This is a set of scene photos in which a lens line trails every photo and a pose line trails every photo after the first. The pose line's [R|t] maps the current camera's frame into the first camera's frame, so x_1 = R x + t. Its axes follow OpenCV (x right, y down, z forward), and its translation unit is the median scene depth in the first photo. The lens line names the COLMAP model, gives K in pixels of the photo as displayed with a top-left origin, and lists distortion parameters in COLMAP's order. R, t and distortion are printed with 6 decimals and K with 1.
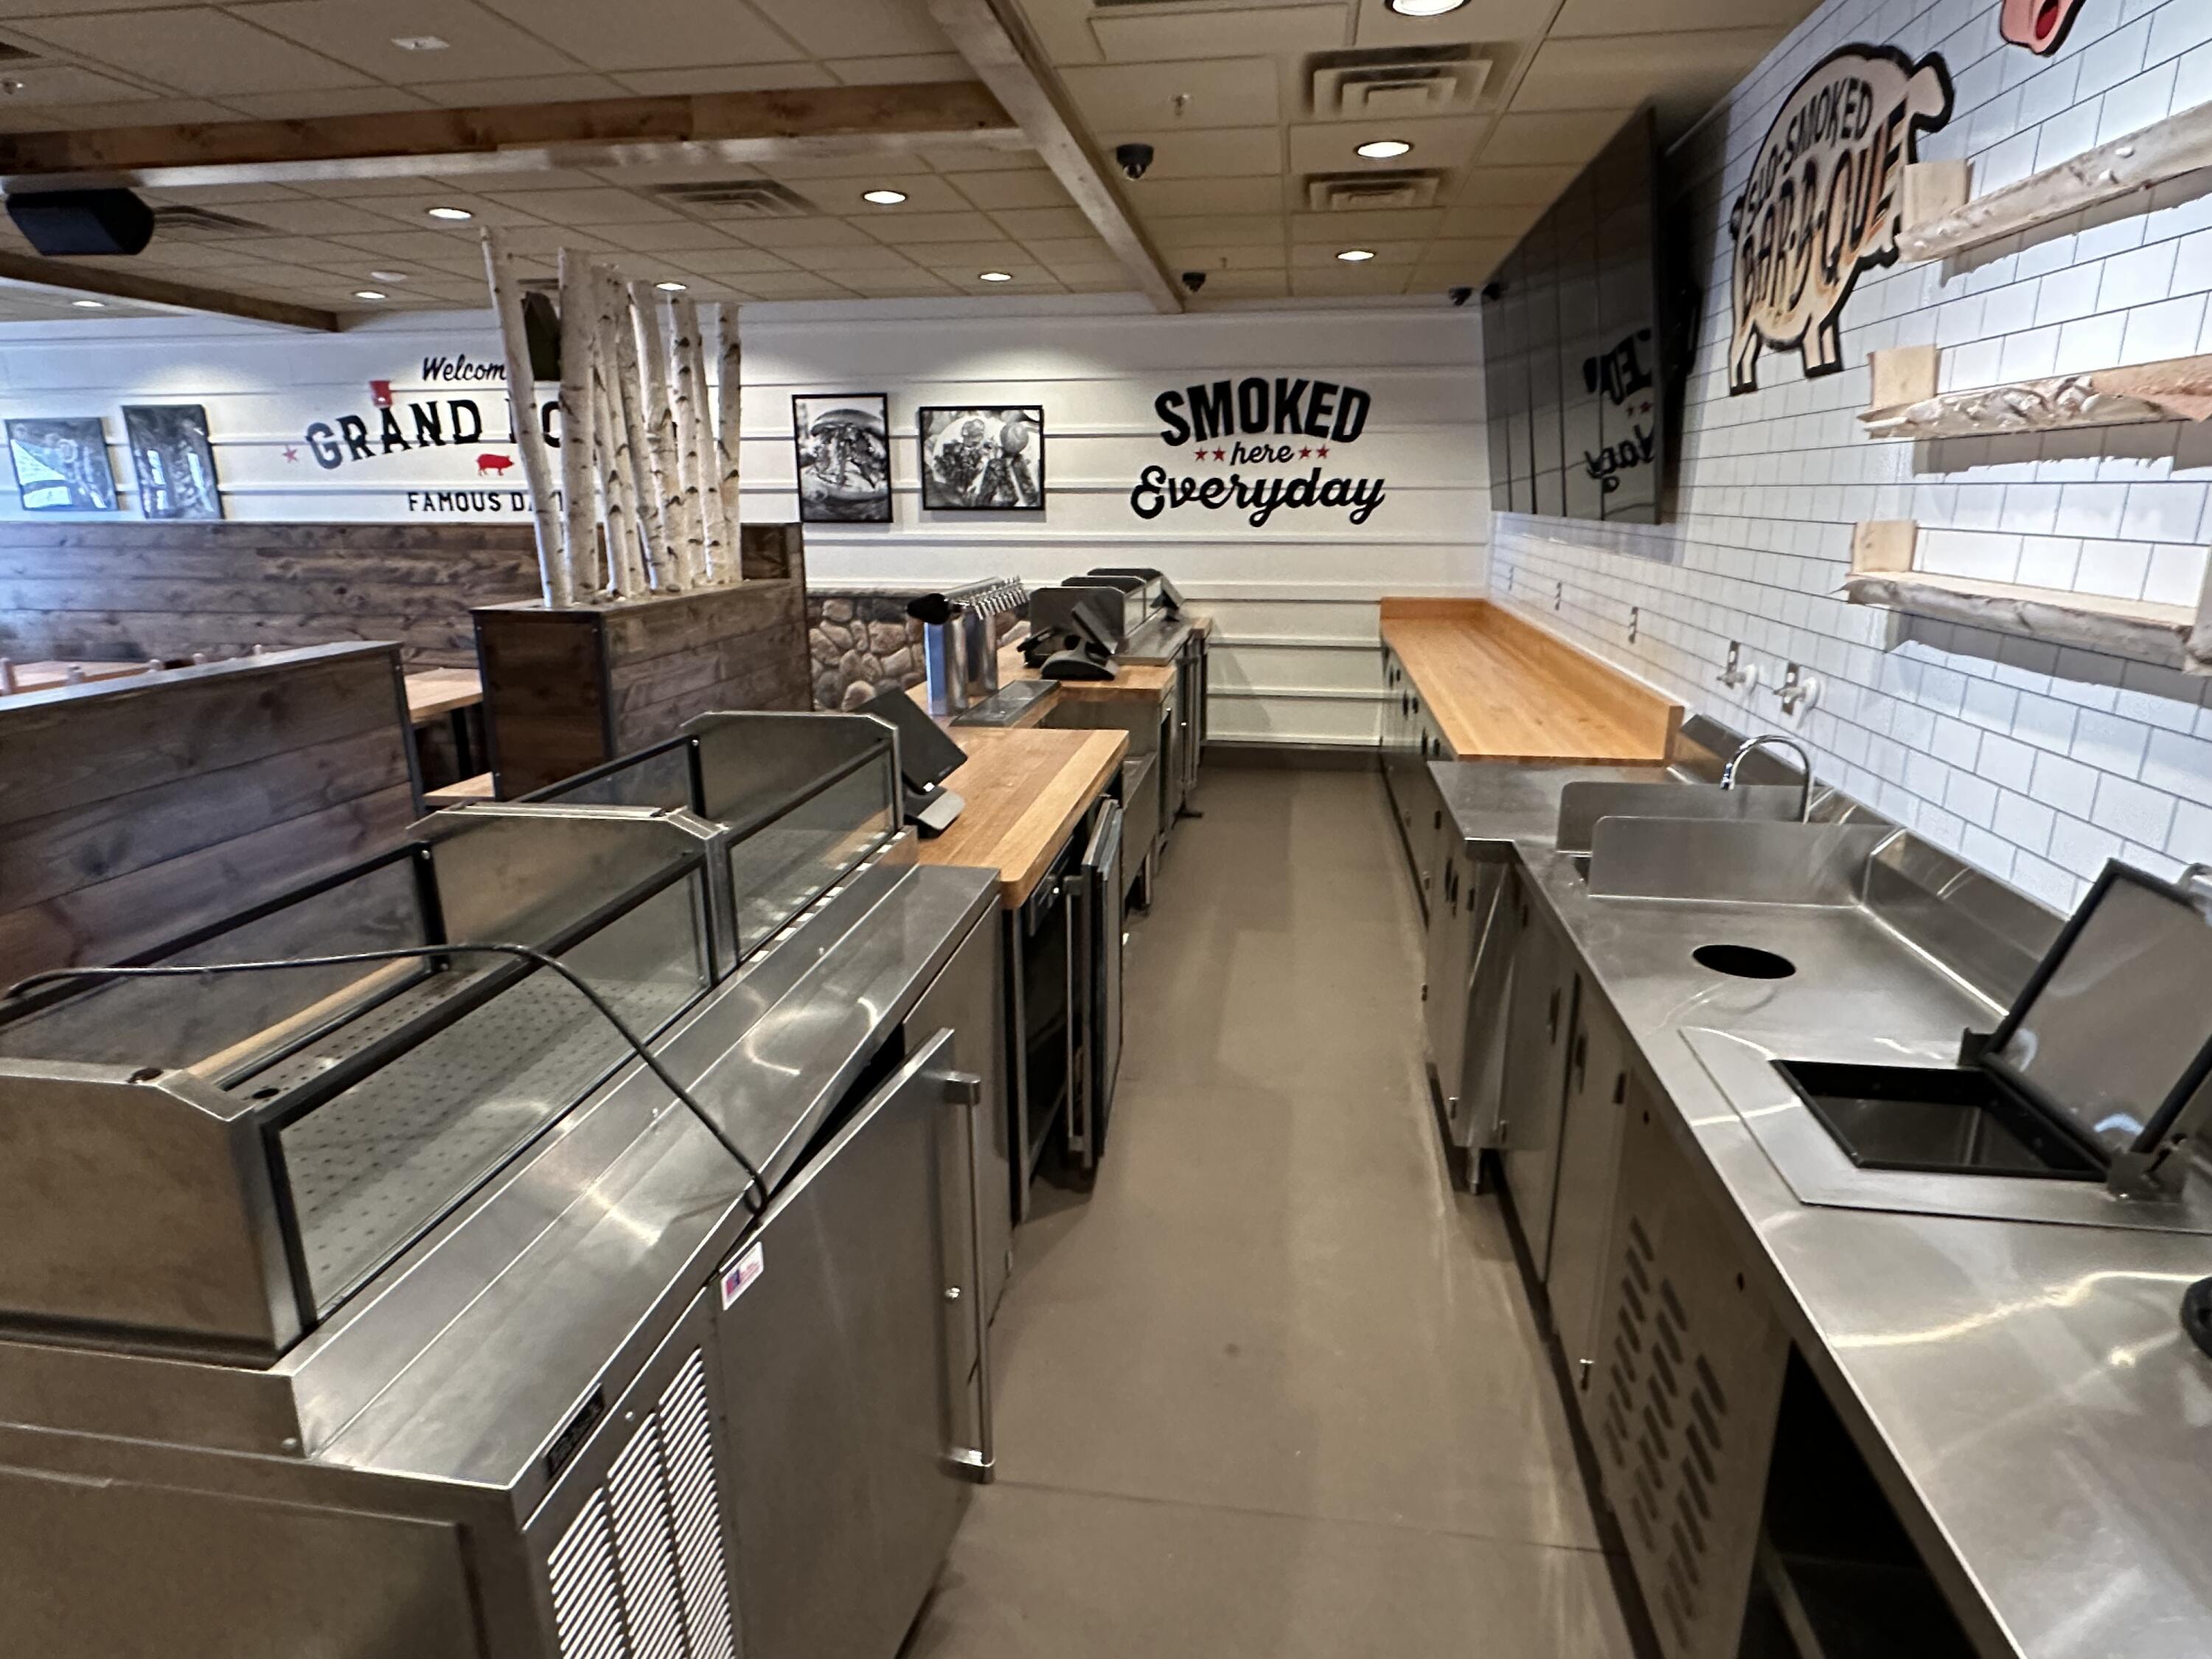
lens RADIAL K [[1245.5, 0, 1113.8], [0, 1245.5, 828.1], [0, 0, 1]] dist [-0.004033, 0.000817]
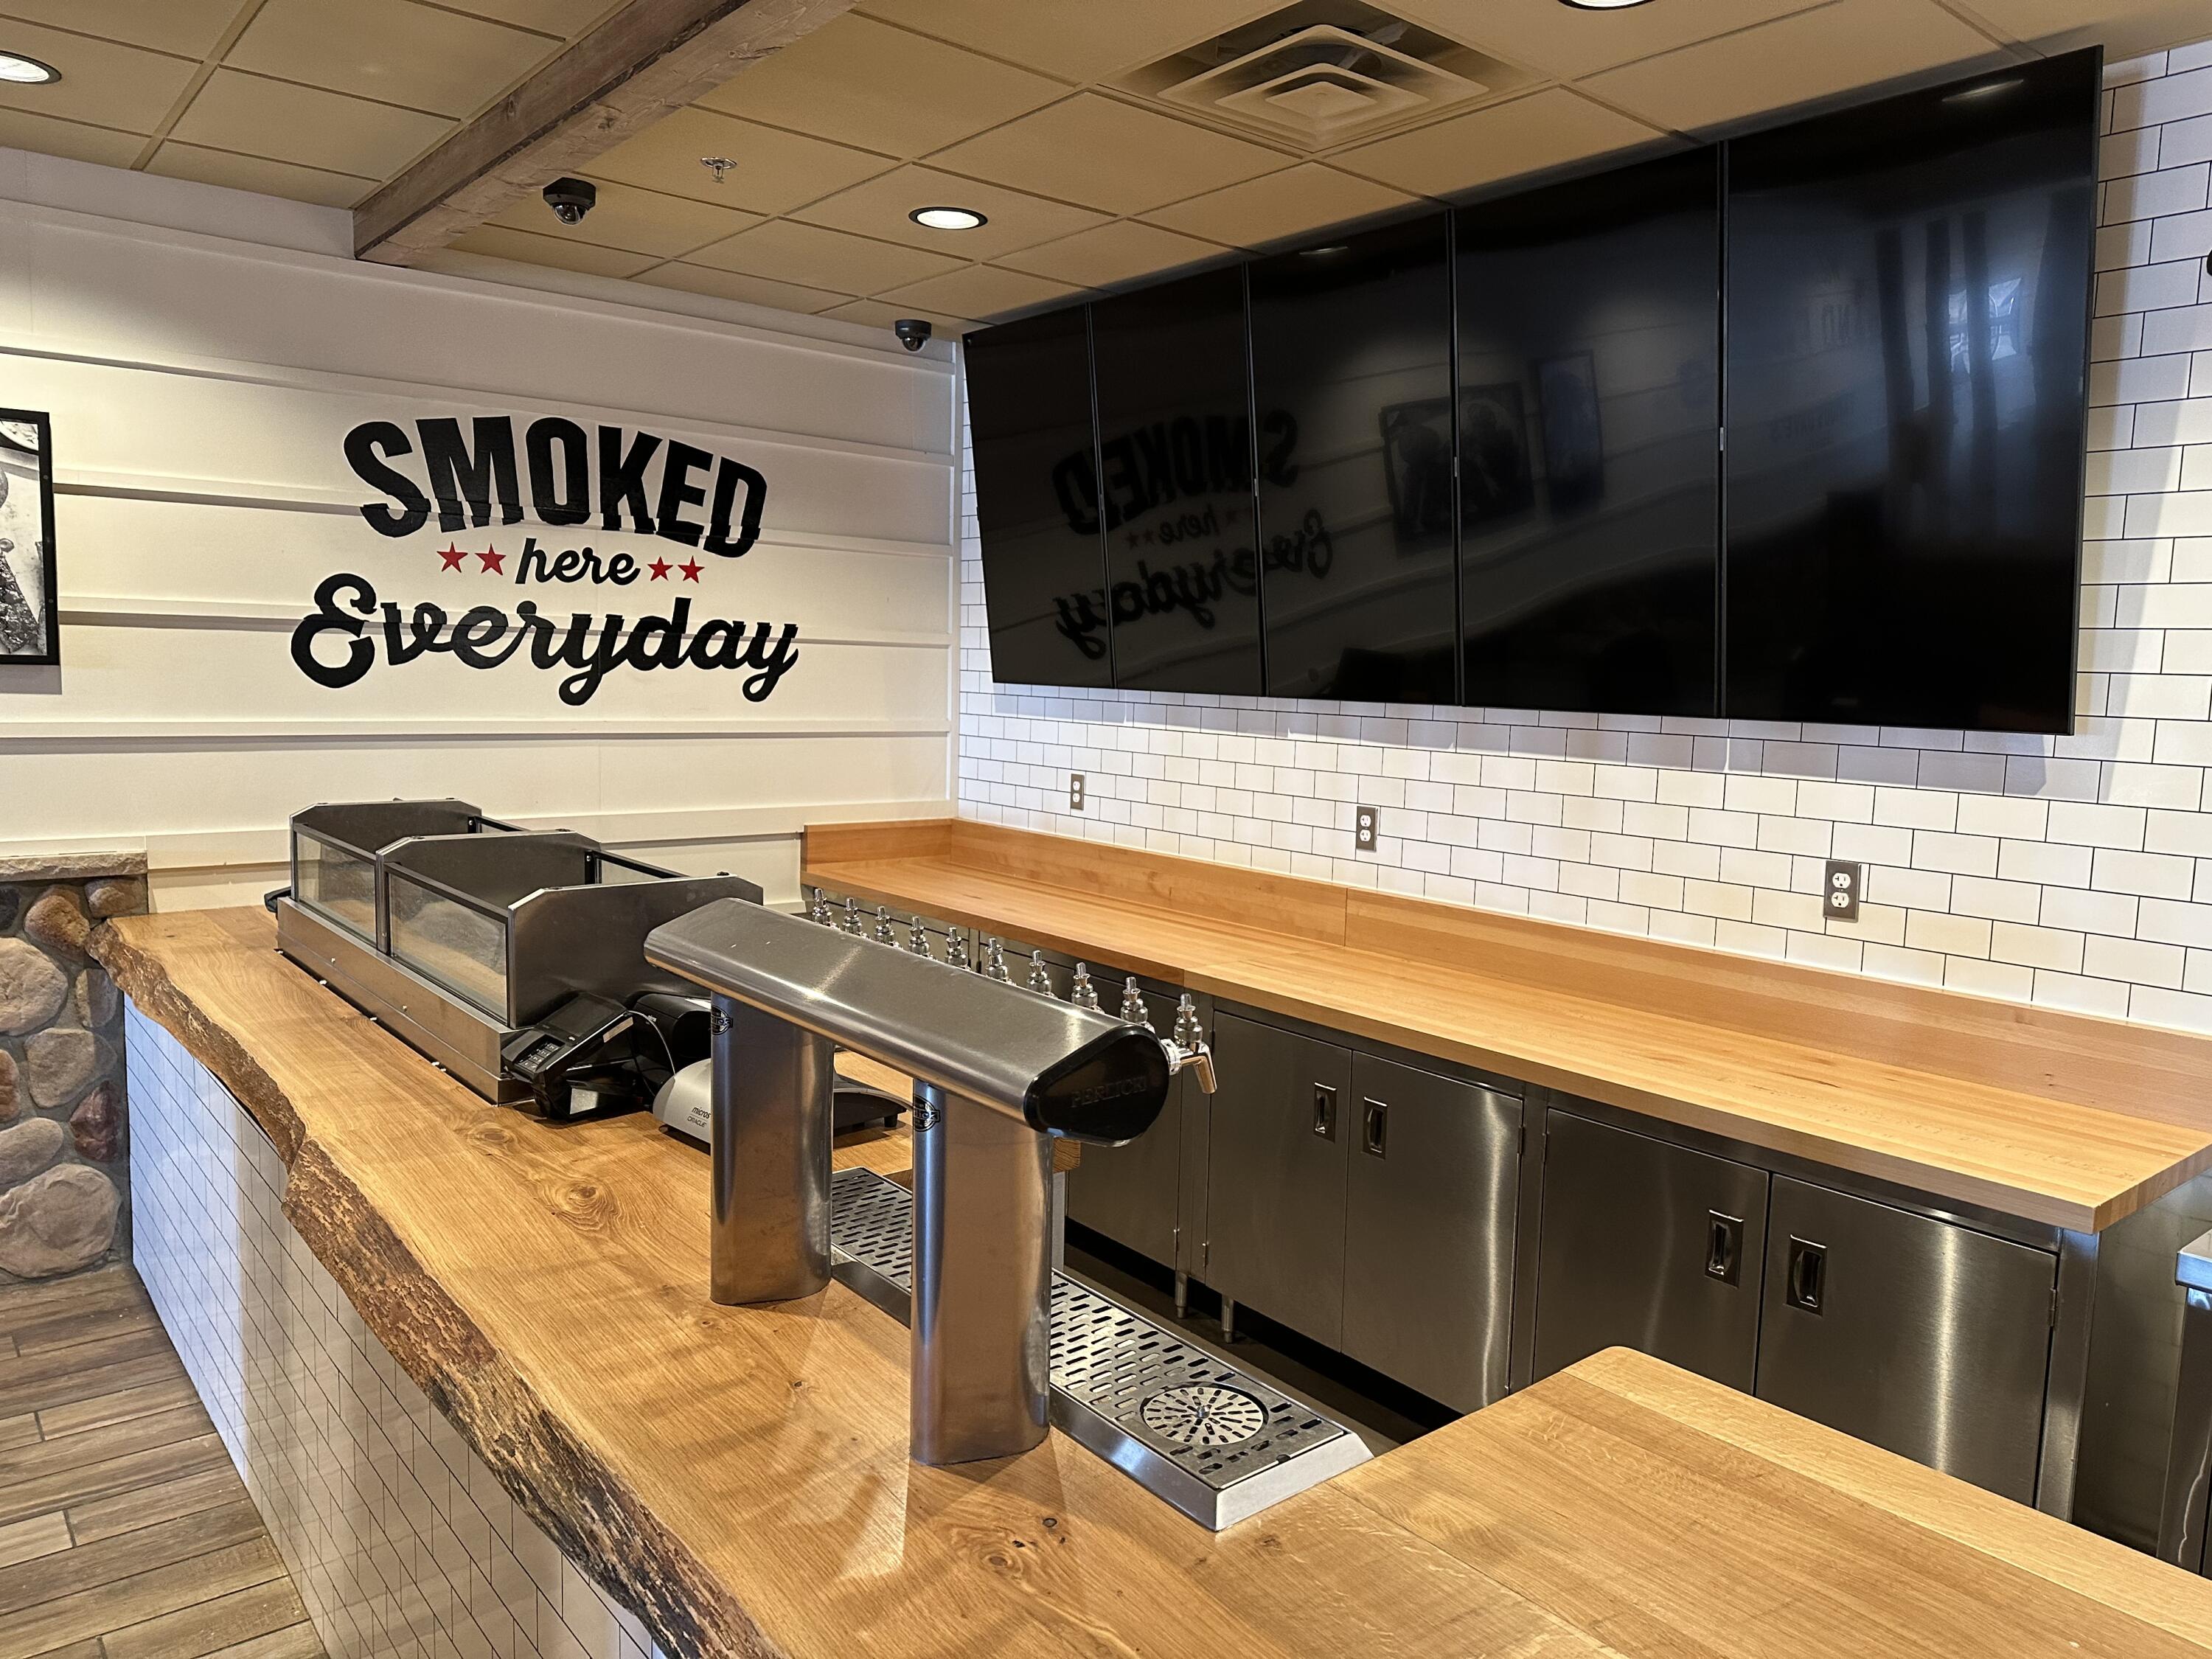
lens RADIAL K [[1546.4, 0, 1071.3], [0, 1546.4, 844.6], [0, 0, 1]] dist [0.074248, -0.079235]
pose [[0.668644, -0.068056, 0.740462, -0.230495], [0.166033, 0.984326, -0.059459, -0.116070], [-0.724809, 0.162698, 0.669463, 0.443197]]
